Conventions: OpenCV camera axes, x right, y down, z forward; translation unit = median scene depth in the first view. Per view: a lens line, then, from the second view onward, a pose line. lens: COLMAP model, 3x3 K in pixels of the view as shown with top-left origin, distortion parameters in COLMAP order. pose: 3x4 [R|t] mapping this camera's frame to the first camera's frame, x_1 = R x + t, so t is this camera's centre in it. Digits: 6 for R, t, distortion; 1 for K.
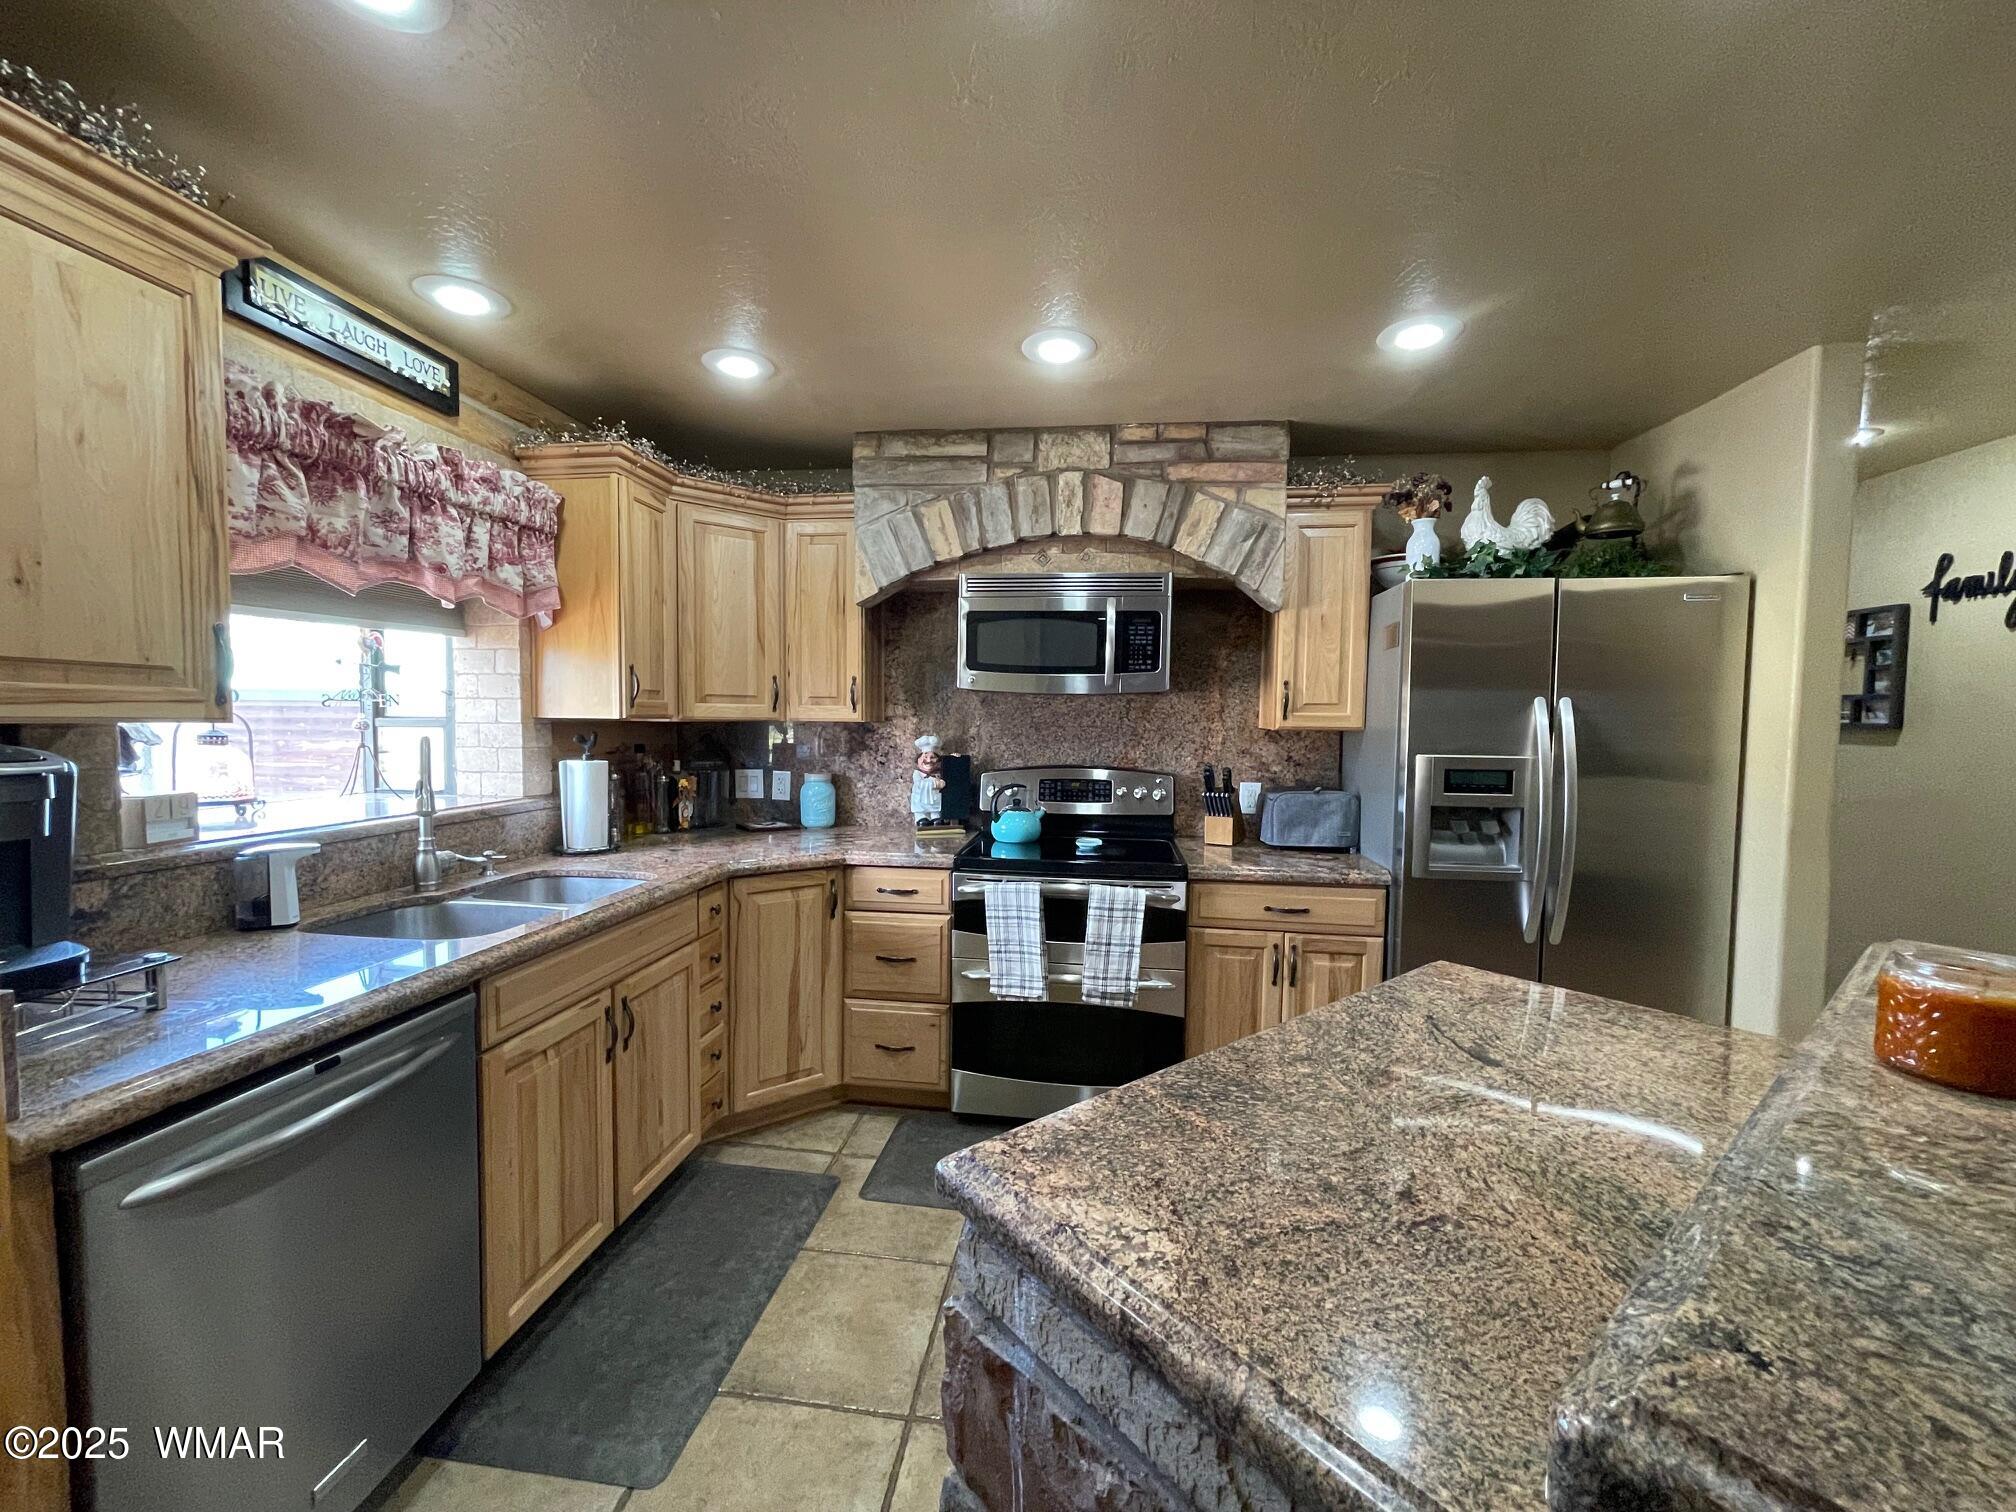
lens RADIAL K [[813.1, 0, 992.4], [0, 813.1, 759.6], [0, 0, 1]] dist [-0.002009, 0.001648]
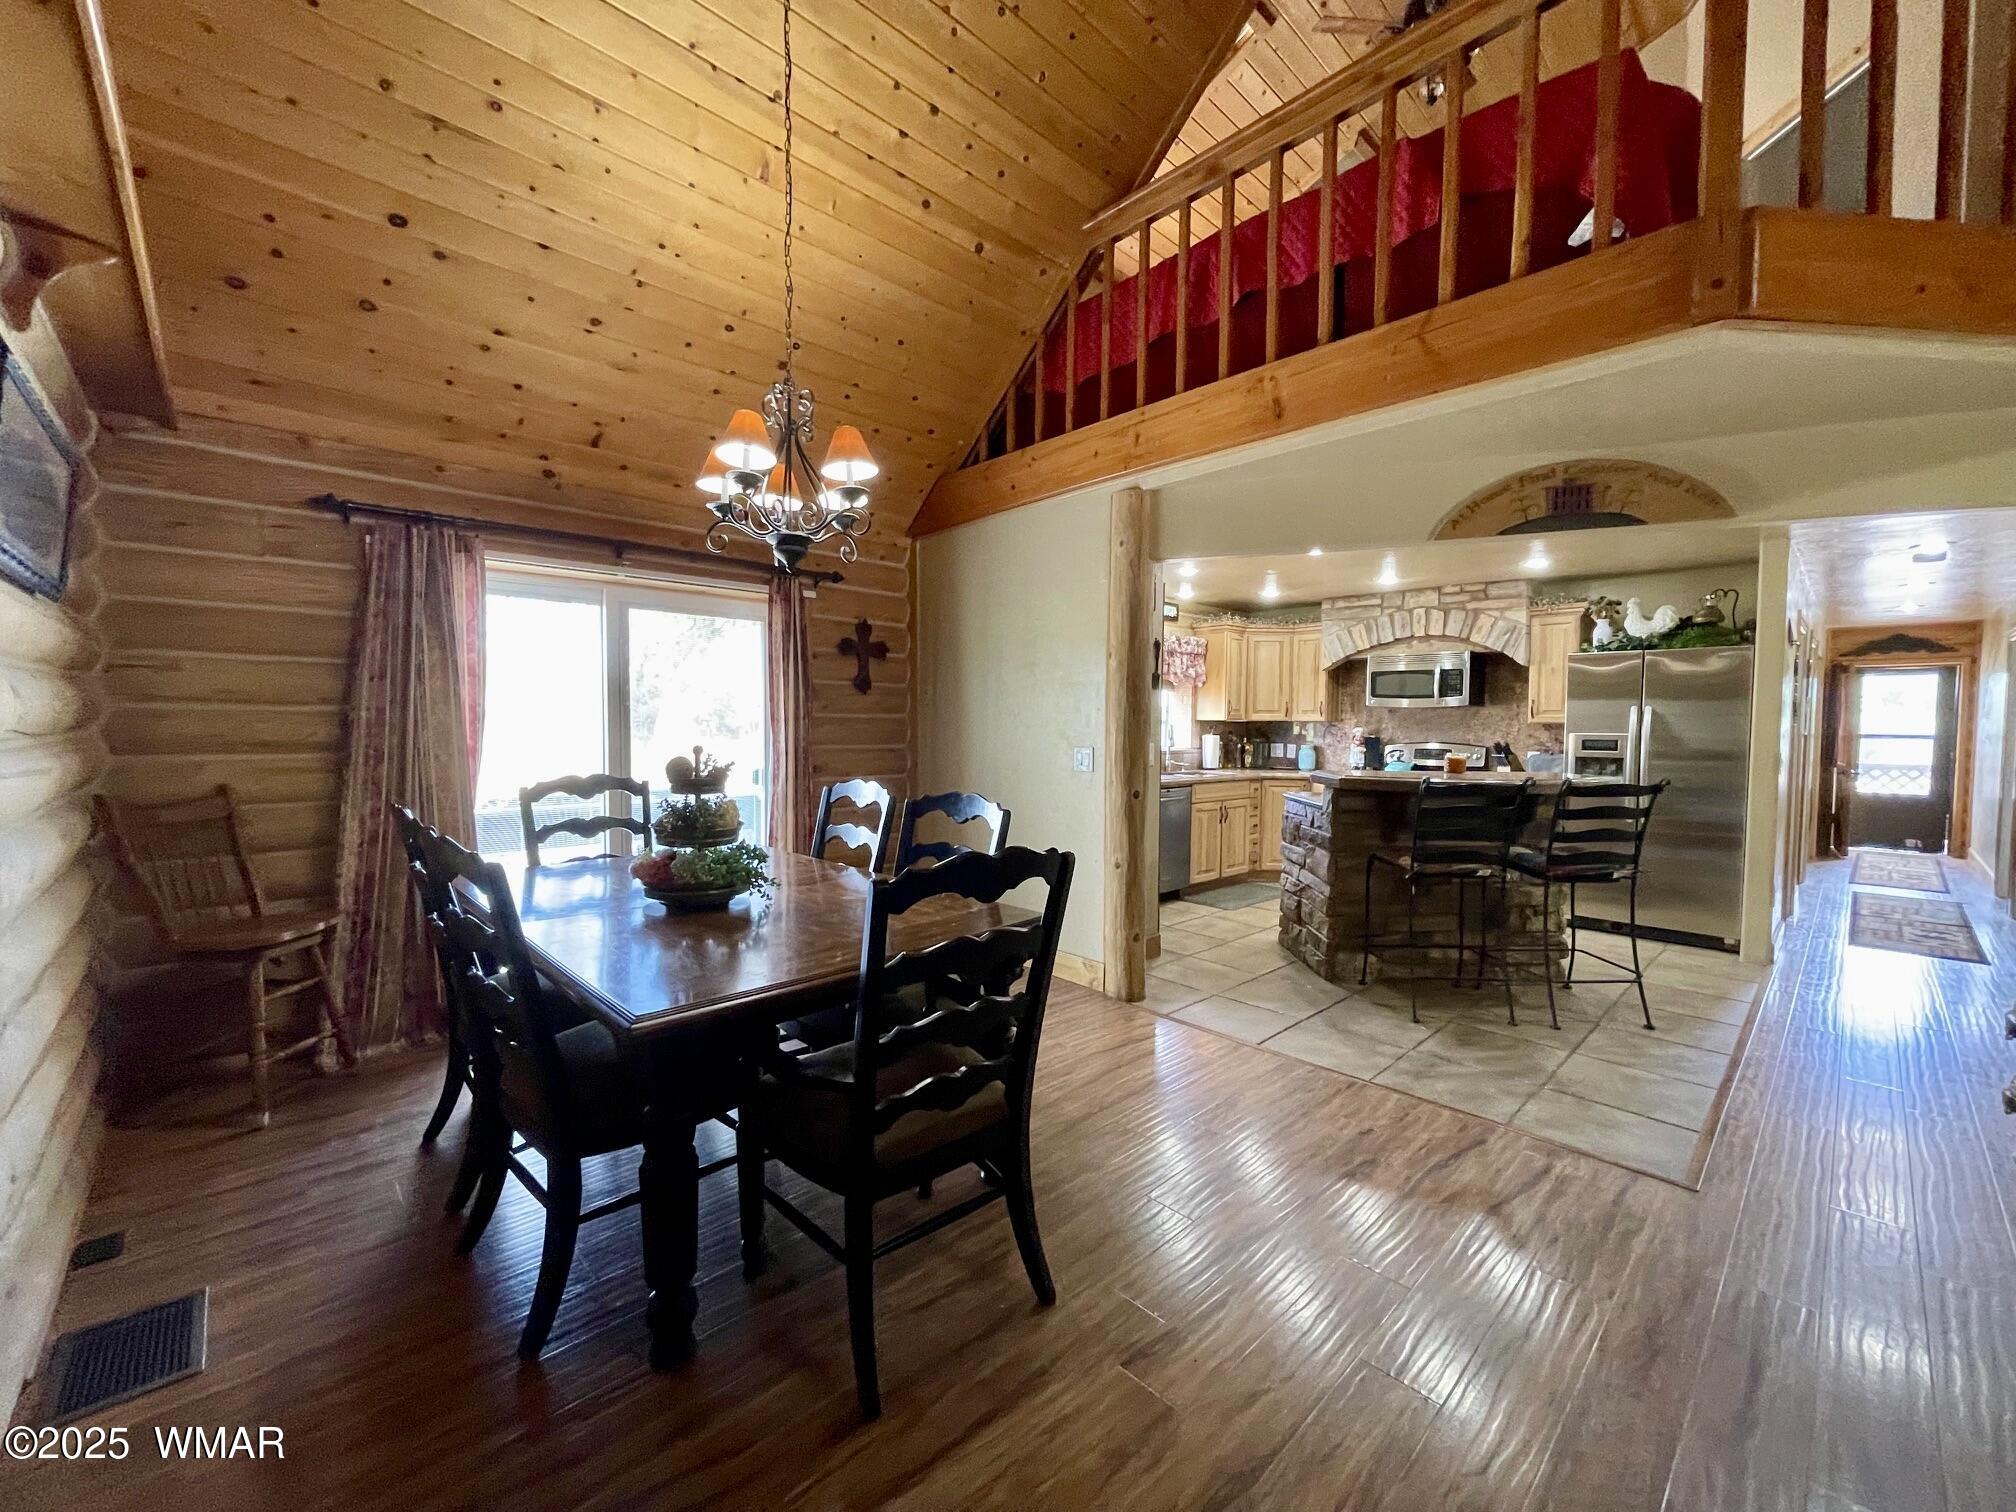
lens RADIAL K [[813.1, 0, 992.4], [0, 813.1, 761.9], [0, 0, 1]] dist [-0.002009, 0.001648]
pose [[0.776759, 0.024290, -0.629330, 0.647346], [-0.031361, 0.999508, -0.000130, 0.113784], [0.629017, 0.019837, 0.777139, -1.585560]]
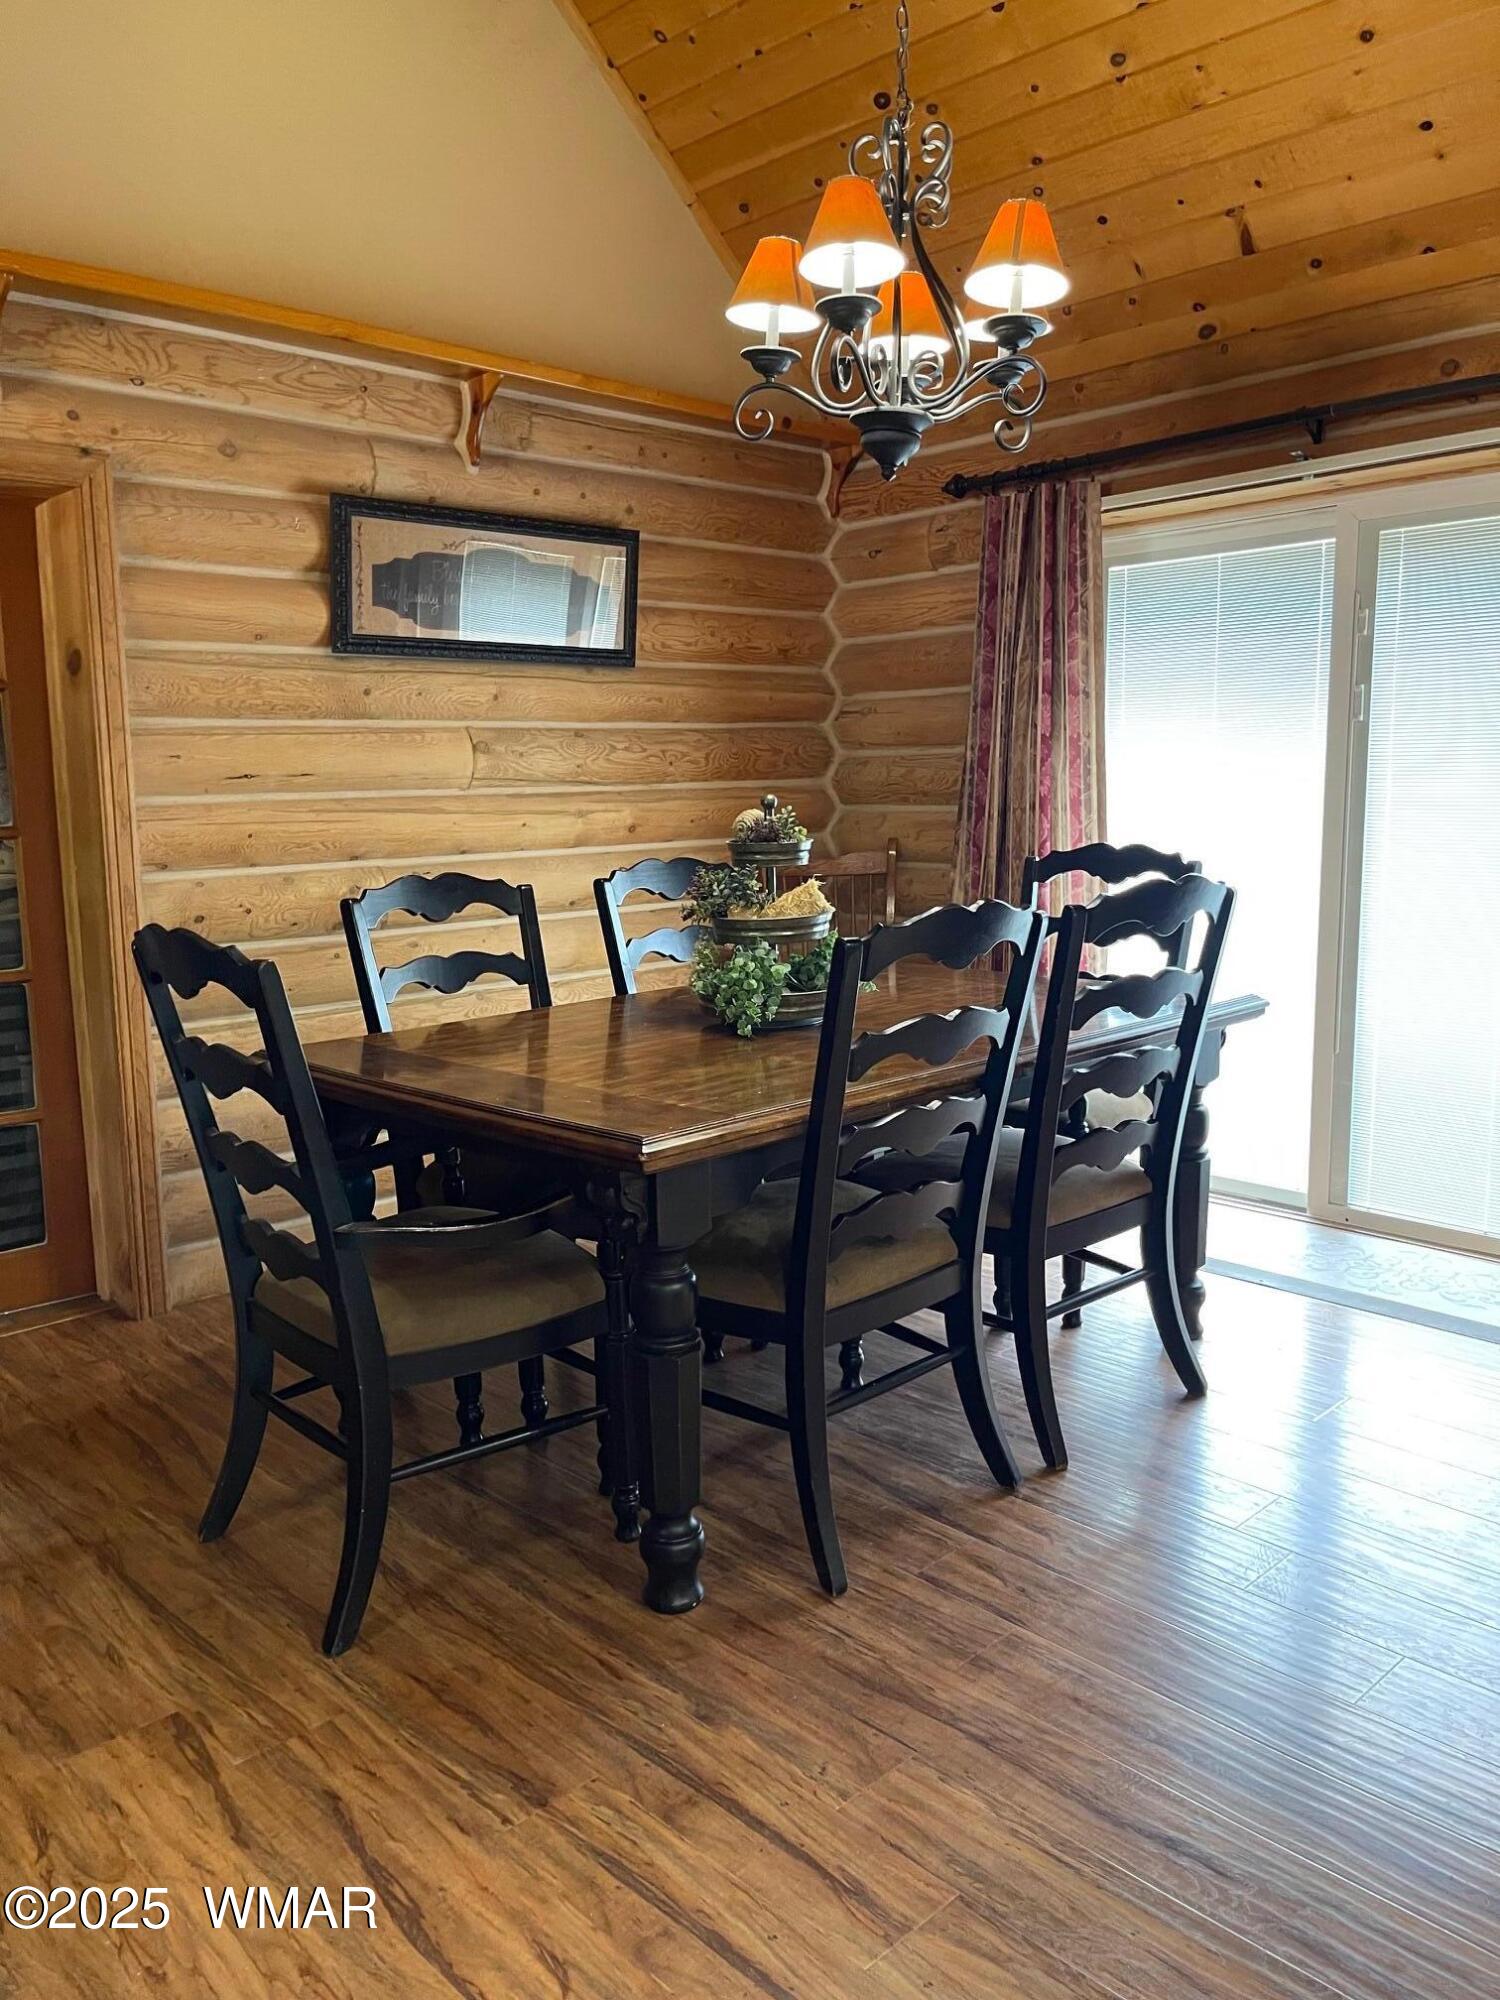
lens RADIAL K [[1515.3, 0, 738.6], [0, 1515.3, 1012.2], [0, 0, 1]] dist [0.020172, -0.002481]
pose [[-0.627439, 0.116088, -0.769964, 0.728373], [-0.031416, 0.984245, 0.173996, 0.068756], [0.778032, 0.133361, -0.613906, -0.317805]]
